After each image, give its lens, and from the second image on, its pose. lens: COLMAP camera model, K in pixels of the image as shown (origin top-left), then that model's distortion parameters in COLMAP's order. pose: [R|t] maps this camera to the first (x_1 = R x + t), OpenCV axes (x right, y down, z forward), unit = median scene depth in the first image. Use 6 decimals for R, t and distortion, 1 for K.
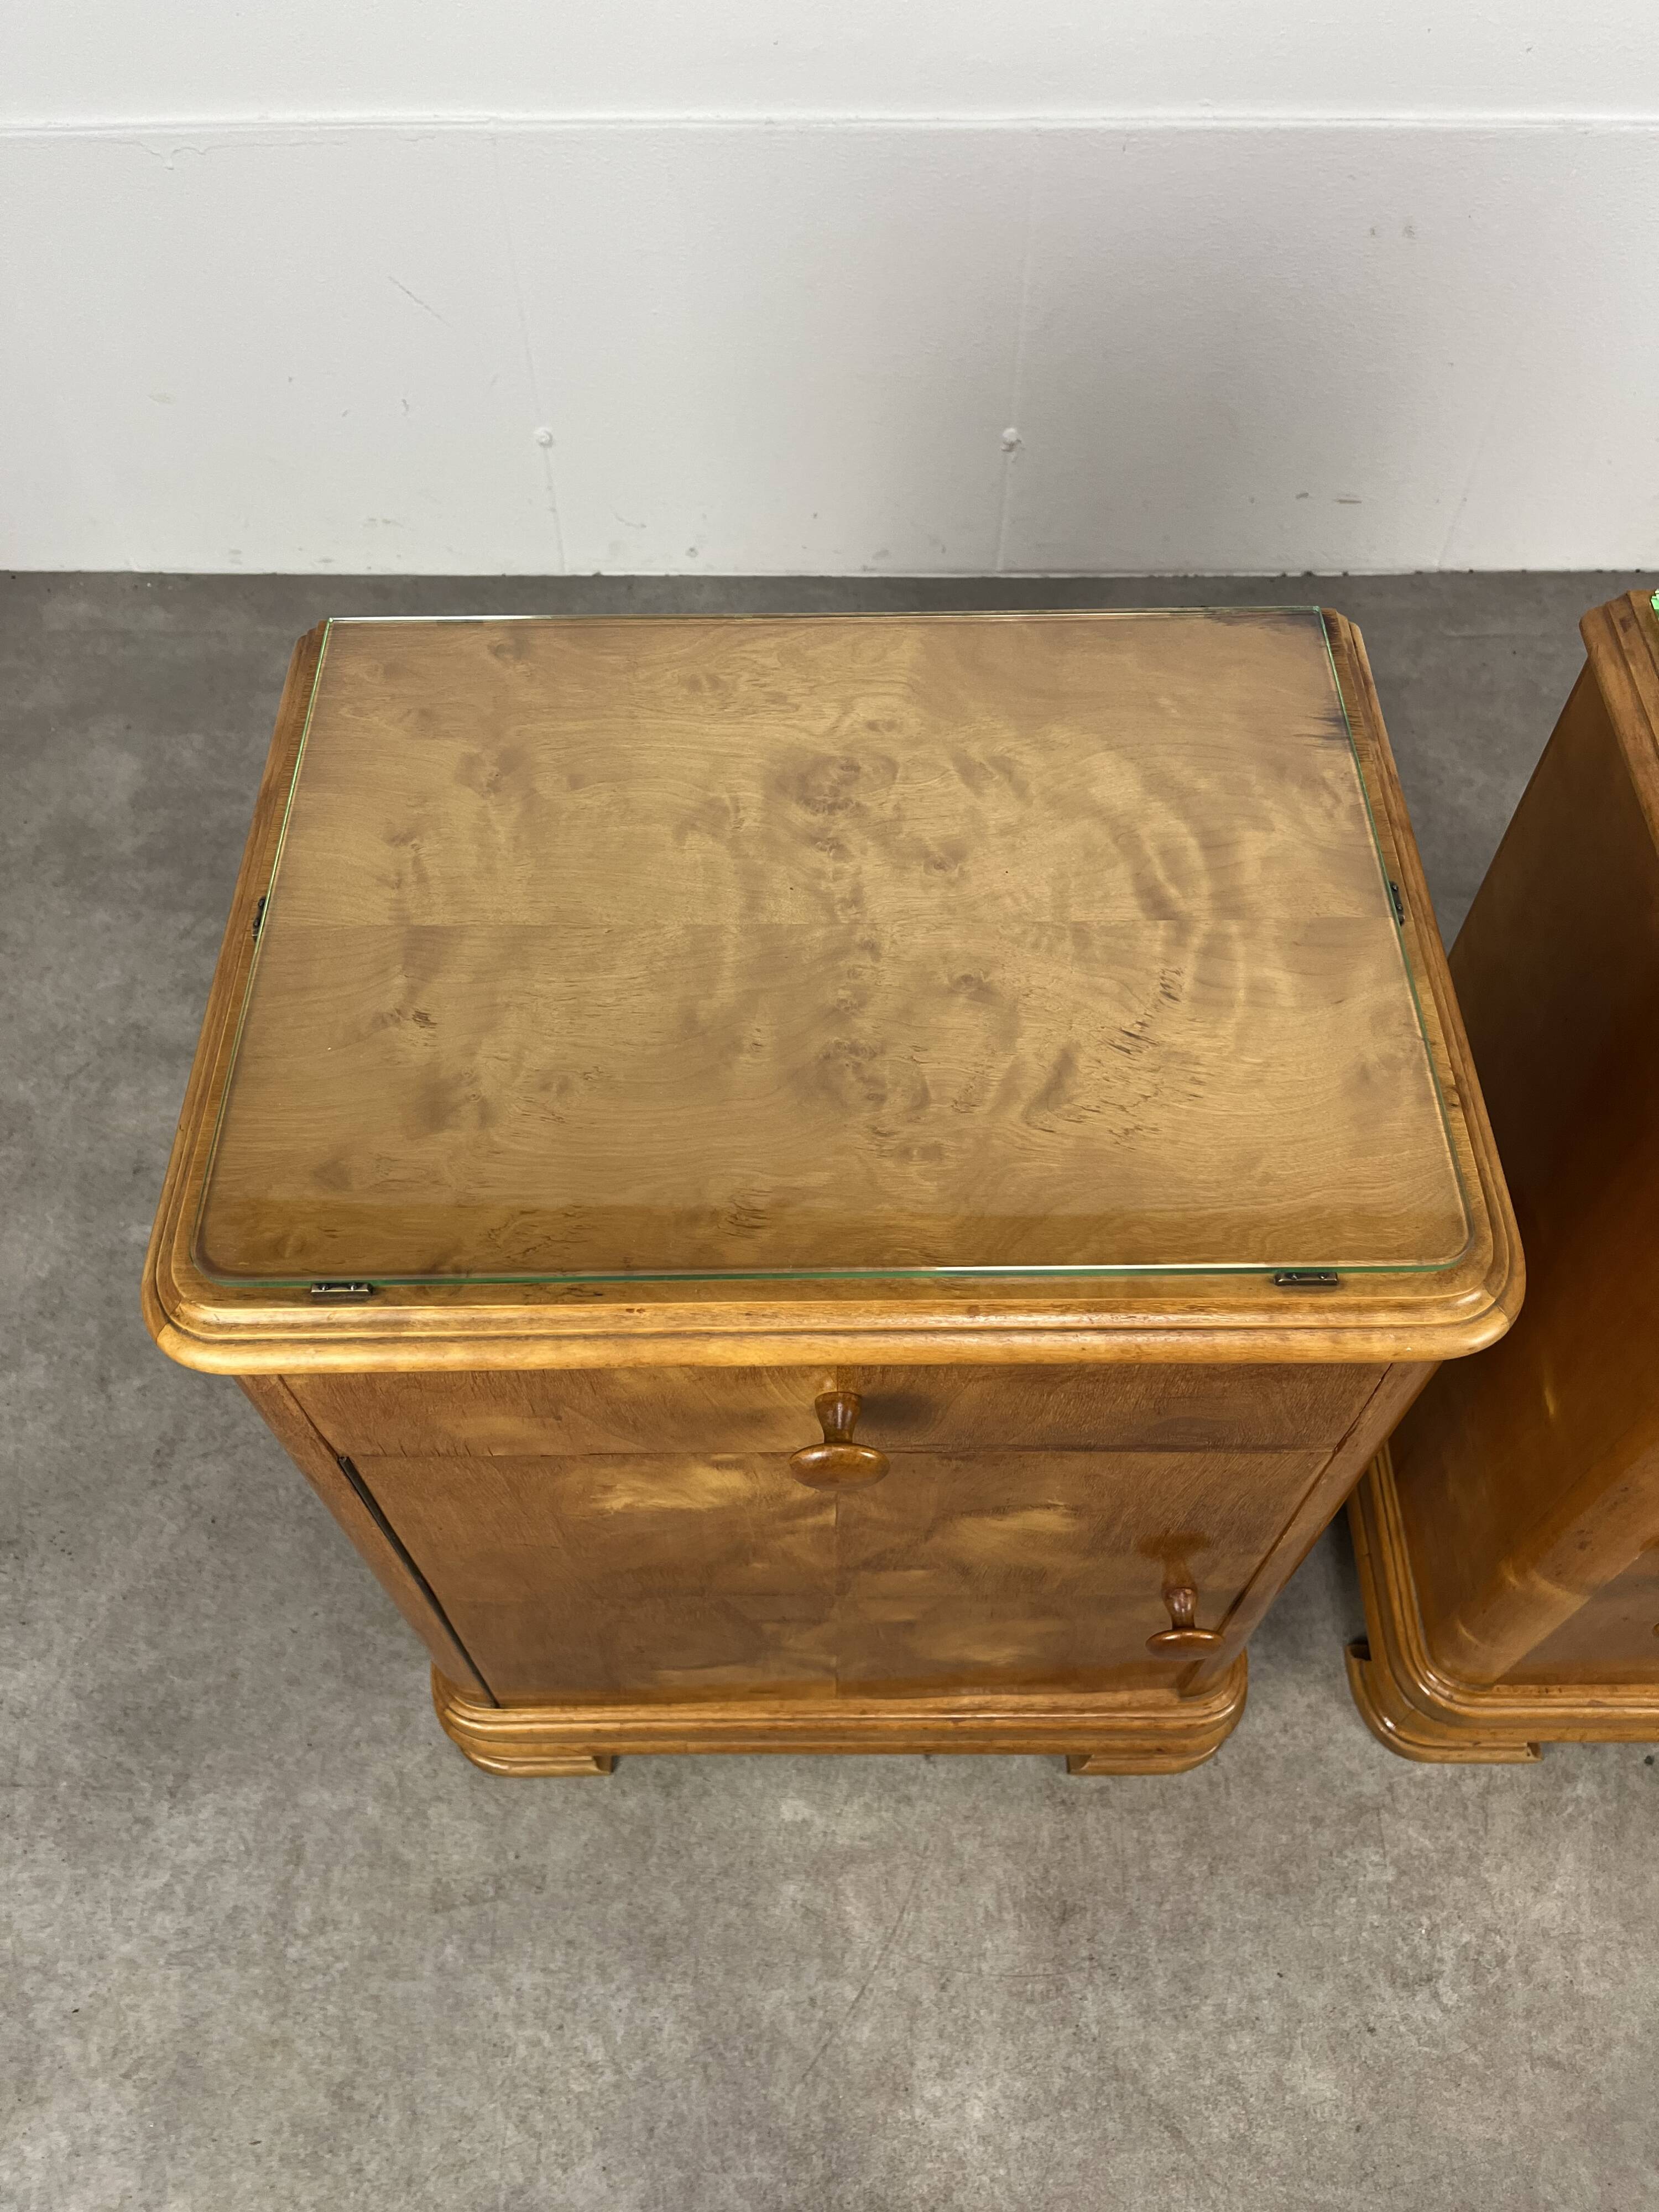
lens RADIAL K [[1677.8, 0, 832.5], [0, 1677.8, 1090.7], [0, 0, 1]] dist [0.100386, -0.137499]
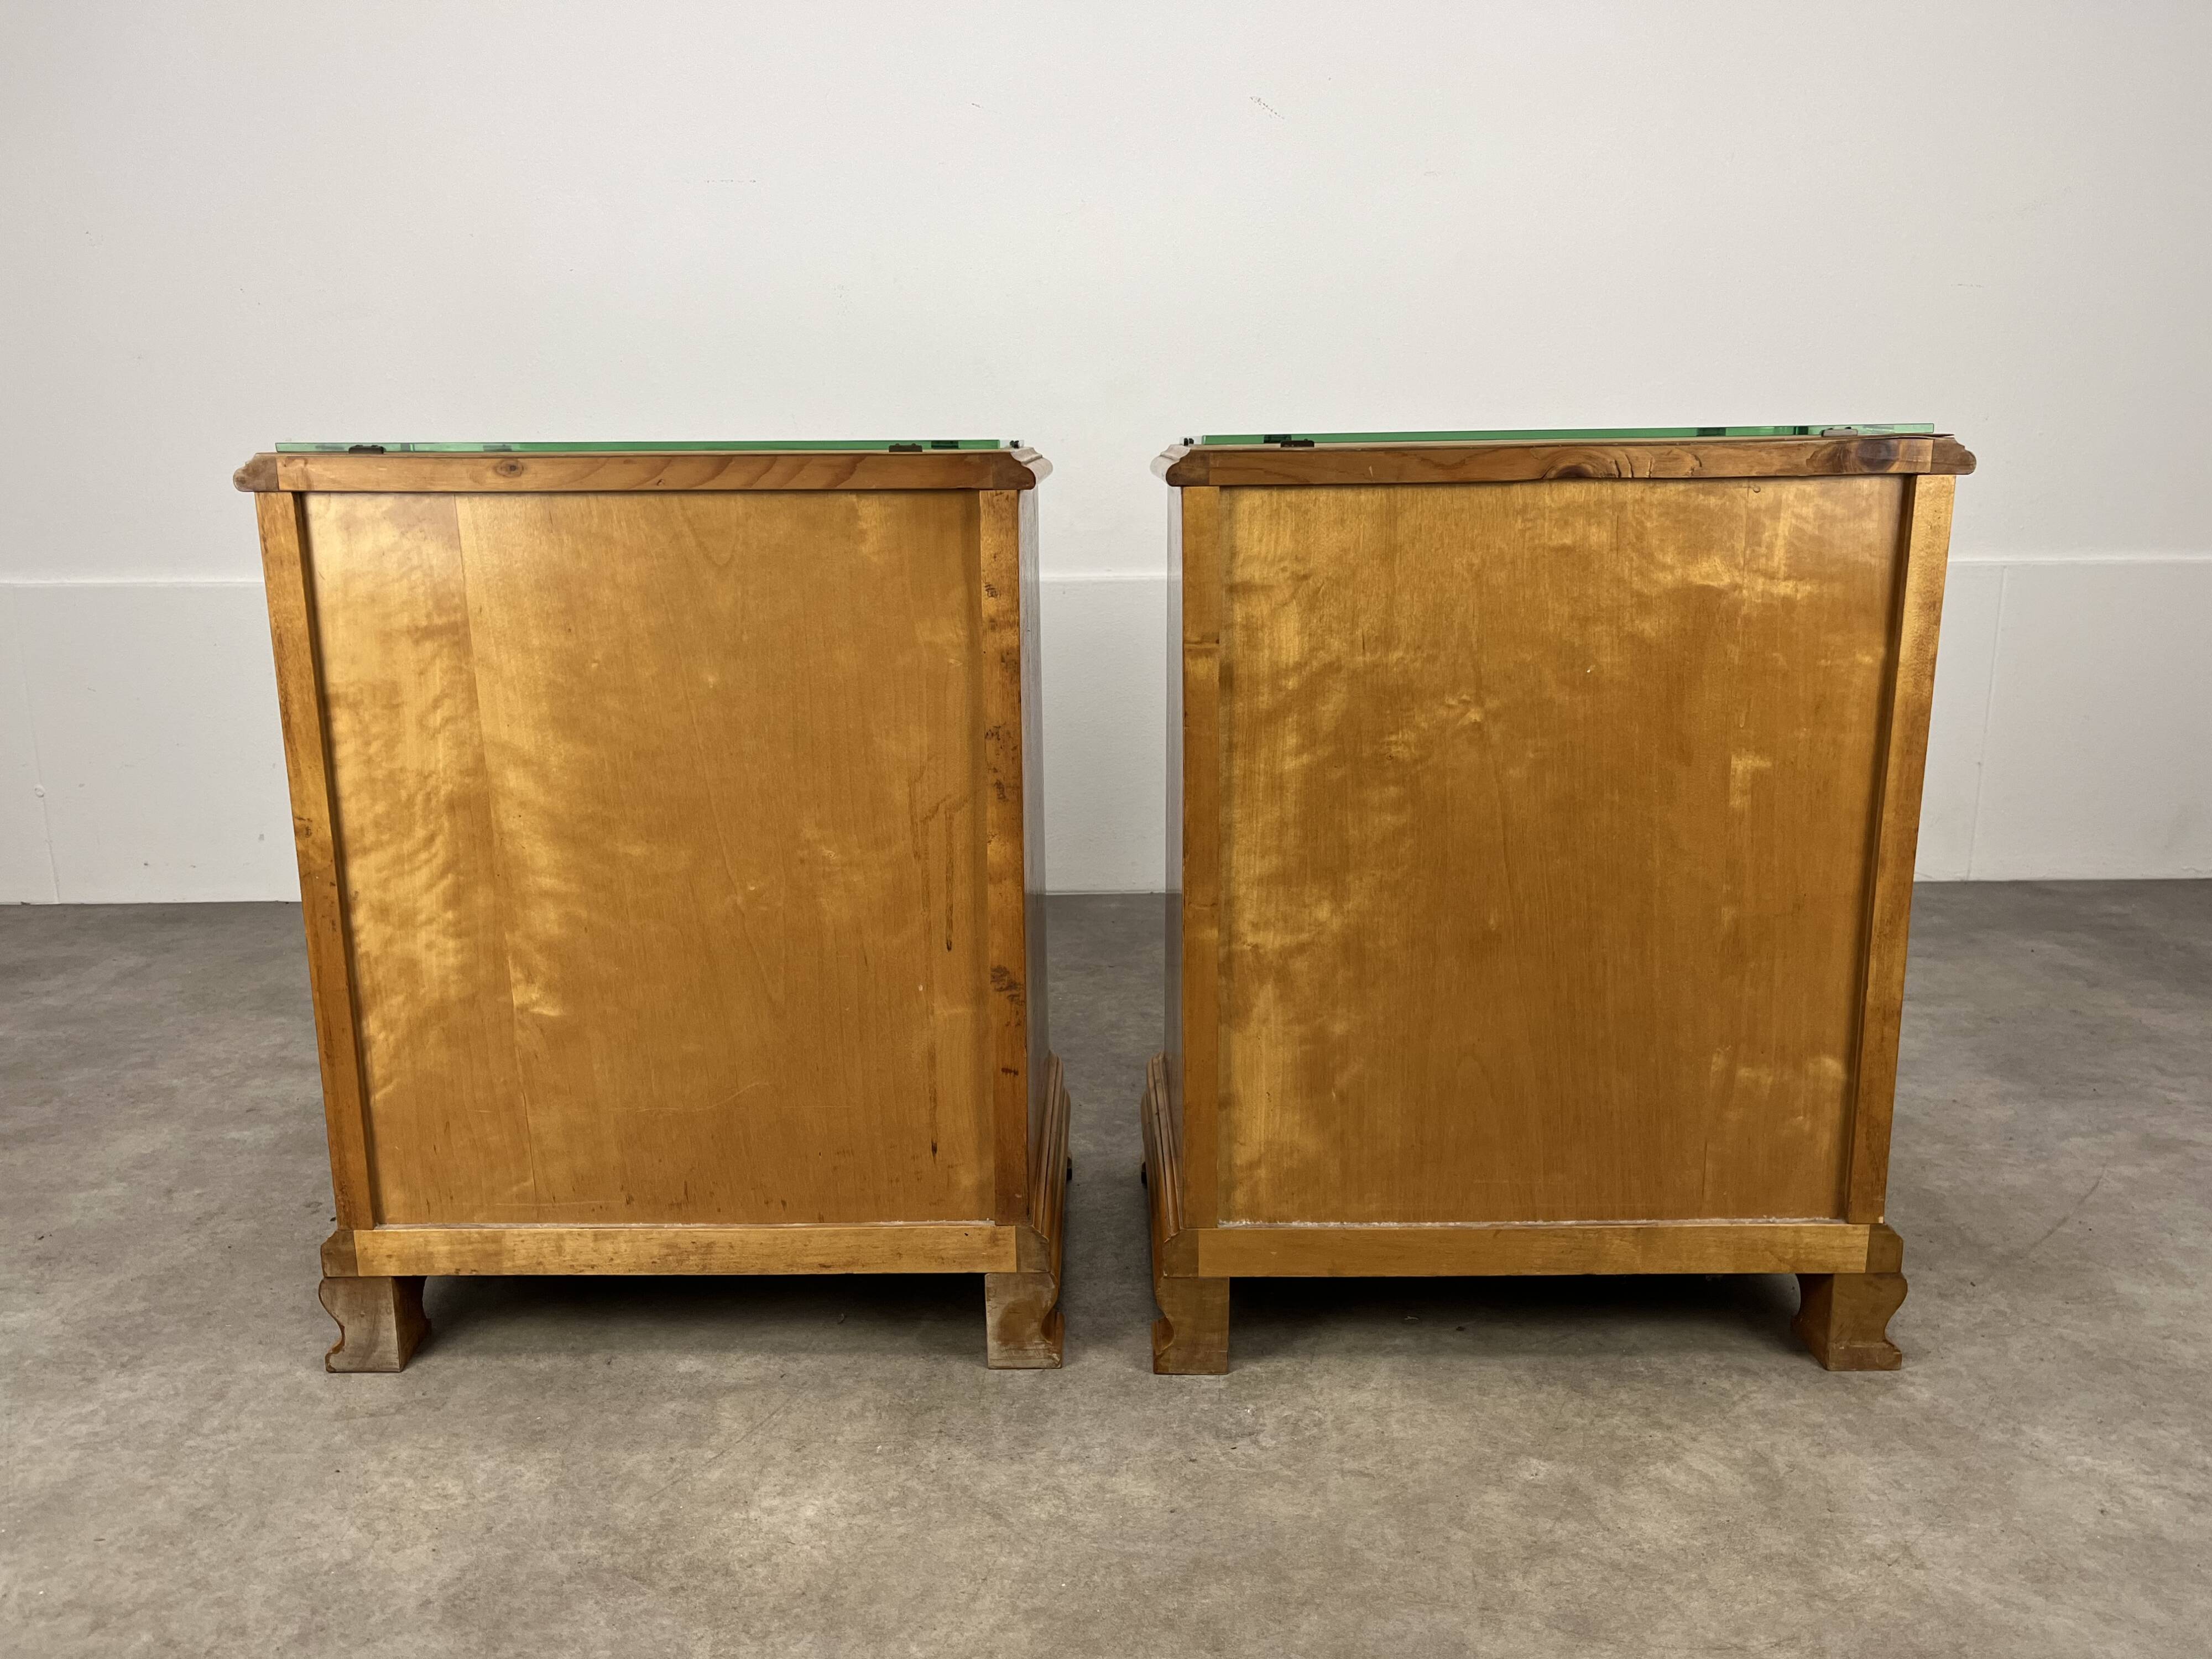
lens RADIAL K [[1677.8, 0, 1094.9], [0, 1677.8, 846.5], [0, 0, 1]] dist [0.100386, -0.137499]
pose [[0.999923, -0.006991, 0.010239, 0.238800], [0.012101, 0.730069, -0.683267, 0.963823], [-0.002699, 0.683338, 0.730097, -0.033502]]
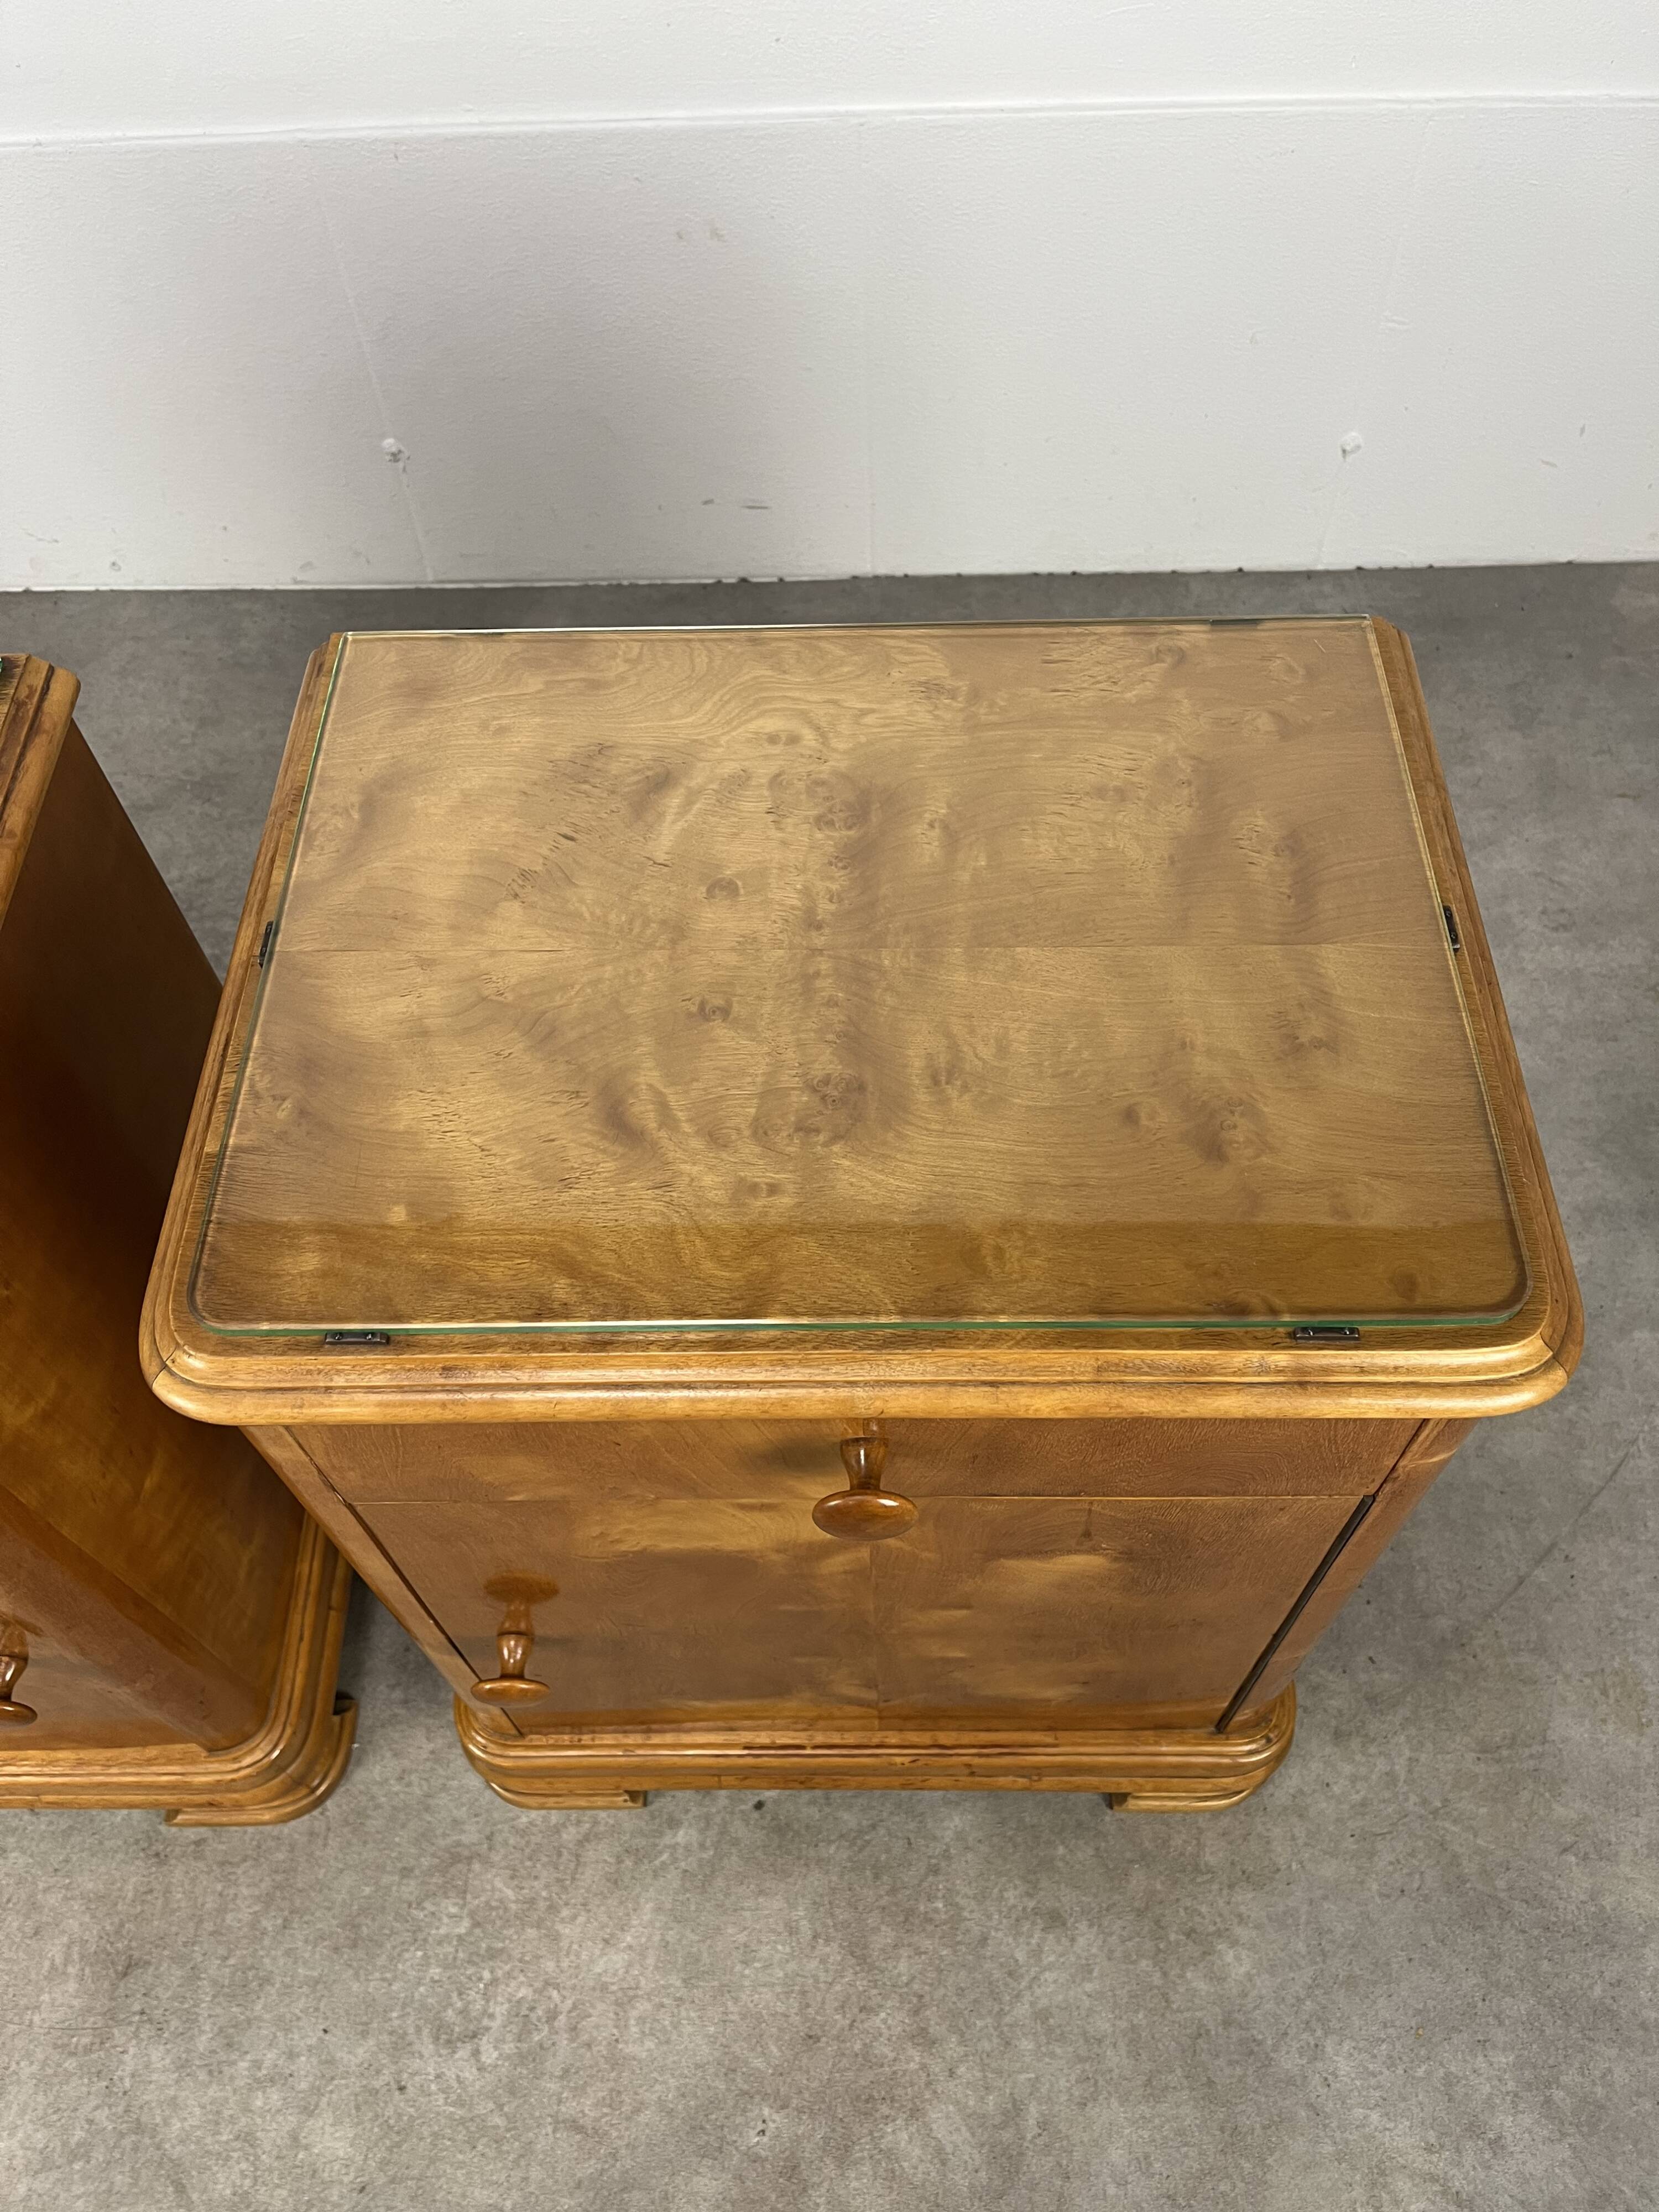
lens RADIAL K [[1677.8, 0, 858.1], [0, 1677.8, 1083.8], [0, 0, 1]] dist [0.100386, -0.137499]
pose [[0.999486, -0.013858, -0.028894, 0.595253], [0.013994, 0.999892, 0.004517, -0.025722], [0.028829, -0.004919, 0.999572, 0.031120]]
